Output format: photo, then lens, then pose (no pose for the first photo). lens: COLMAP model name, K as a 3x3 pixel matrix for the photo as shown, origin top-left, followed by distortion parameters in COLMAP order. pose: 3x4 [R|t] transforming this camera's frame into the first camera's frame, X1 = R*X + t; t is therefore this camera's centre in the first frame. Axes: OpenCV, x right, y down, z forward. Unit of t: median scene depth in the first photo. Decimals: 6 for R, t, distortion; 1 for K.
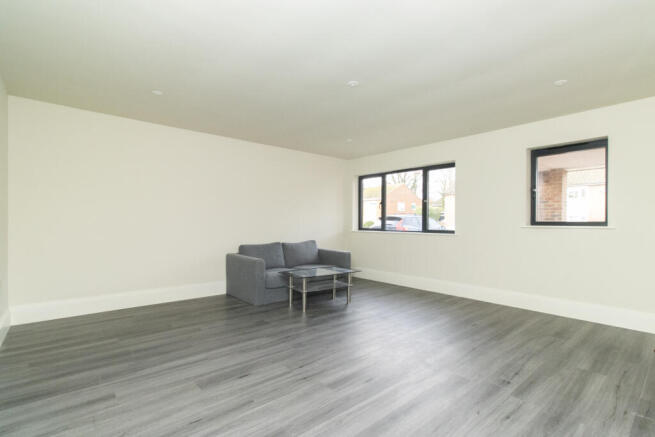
lens RADIAL K [[306.5, 0, 332.8], [0, 306.5, 220.1], [0, 0, 1]] dist [0.002703, -0.000024]
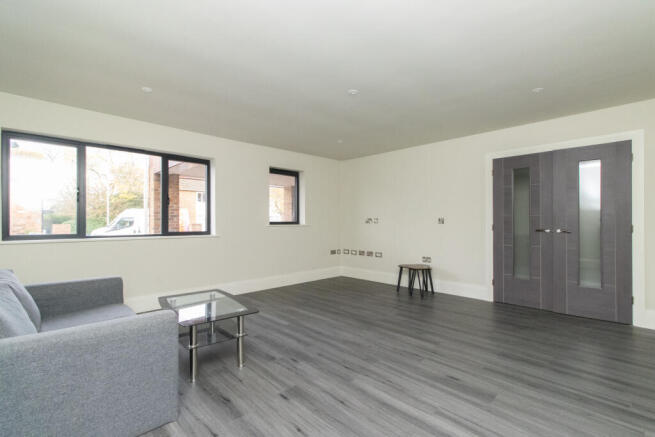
lens RADIAL K [[306.5, 0, 332.8], [0, 306.5, 220.1], [0, 0, 1]] dist [0.002703, -0.000024]
pose [[-0.060960, 0.002732, 0.998136, -0.926074], [-0.007857, 0.999964, -0.003216, -0.001826], [-0.998109, -0.008038, -0.060936, 1.066770]]
